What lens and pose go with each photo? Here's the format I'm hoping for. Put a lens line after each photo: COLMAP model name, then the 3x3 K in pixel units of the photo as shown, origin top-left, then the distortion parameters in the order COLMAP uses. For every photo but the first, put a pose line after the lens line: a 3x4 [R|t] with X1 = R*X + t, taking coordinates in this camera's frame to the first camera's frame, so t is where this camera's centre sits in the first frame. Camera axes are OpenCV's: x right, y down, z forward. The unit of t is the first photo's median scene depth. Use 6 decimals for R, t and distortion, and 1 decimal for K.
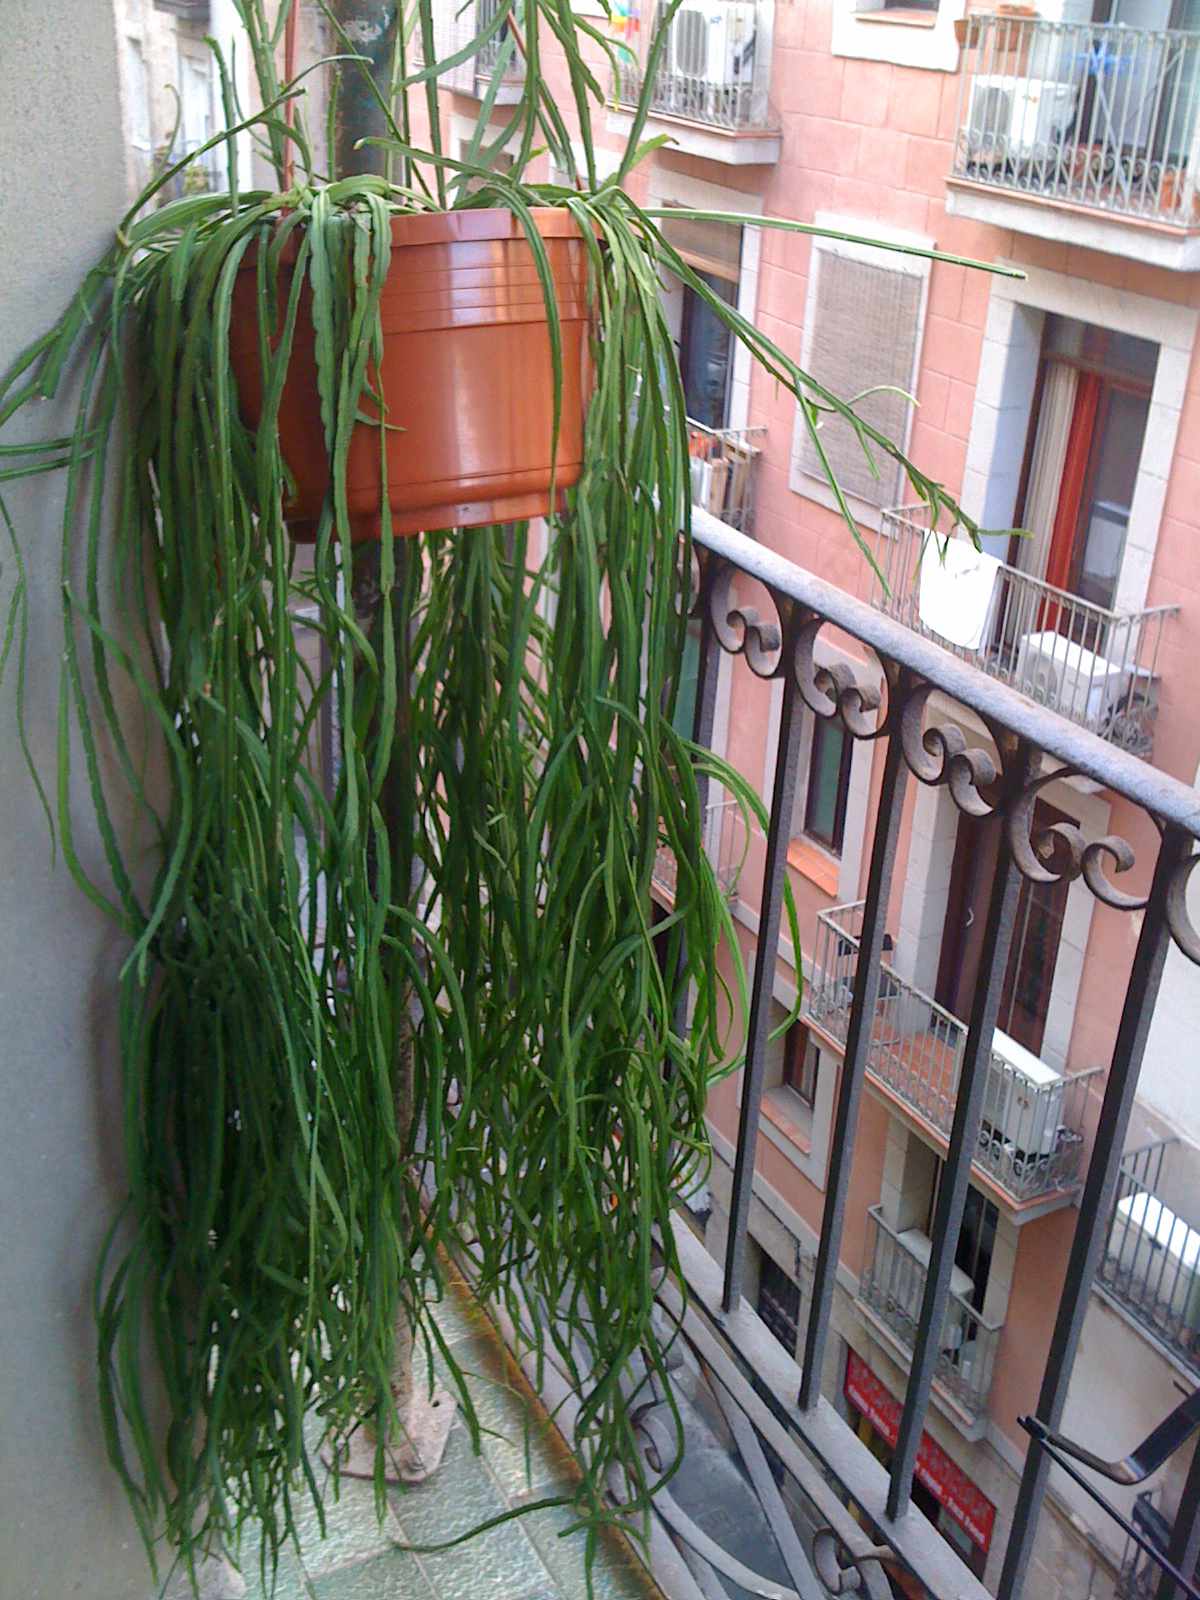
lens RADIAL K [[1598.6, 0, 600.3], [0, 1598.6, 679.2], [0, 0, 1]] dist [0.239343, -0.704938]
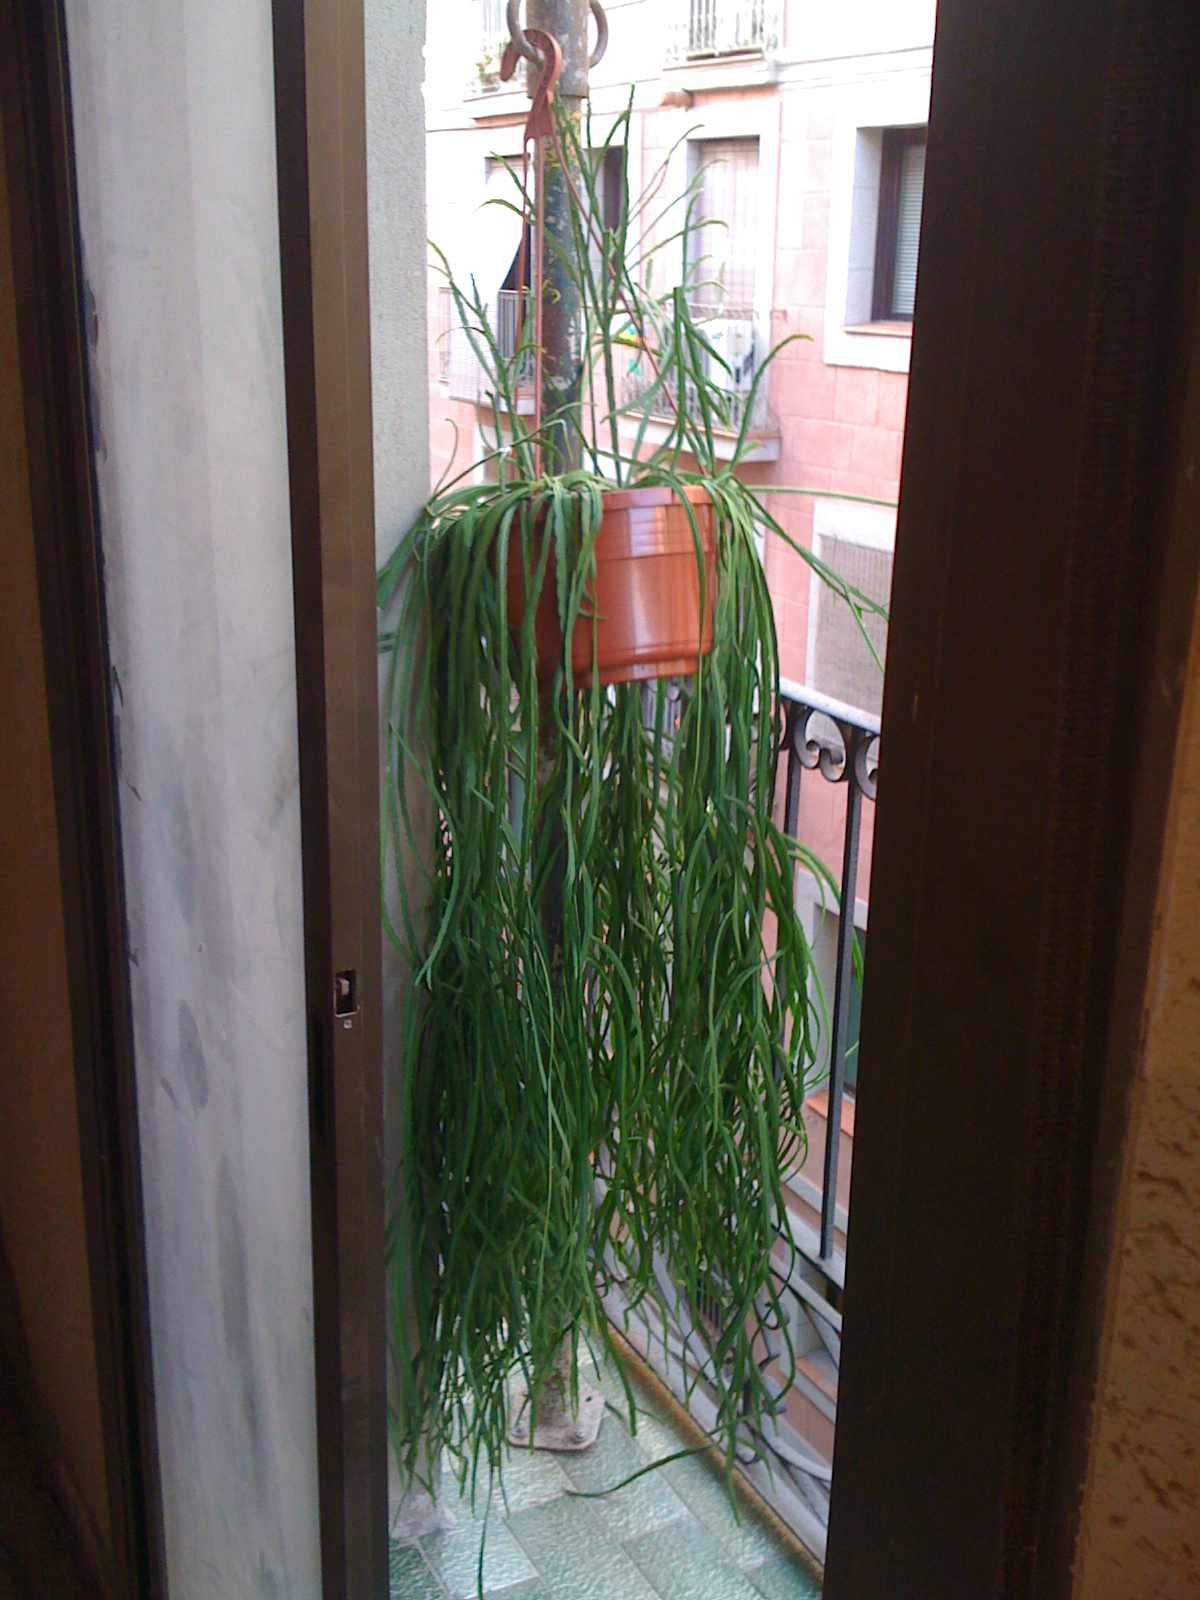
lens RADIAL K [[1598.6, 0, 600.3], [0, 1598.6, 679.2], [0, 0, 1]] dist [0.239343, -0.704938]
pose [[0.999801, -0.019340, -0.004832, -0.102953], [0.018212, 0.984743, -0.173062, 0.153727], [0.008105, 0.172940, 0.984899, -0.480216]]
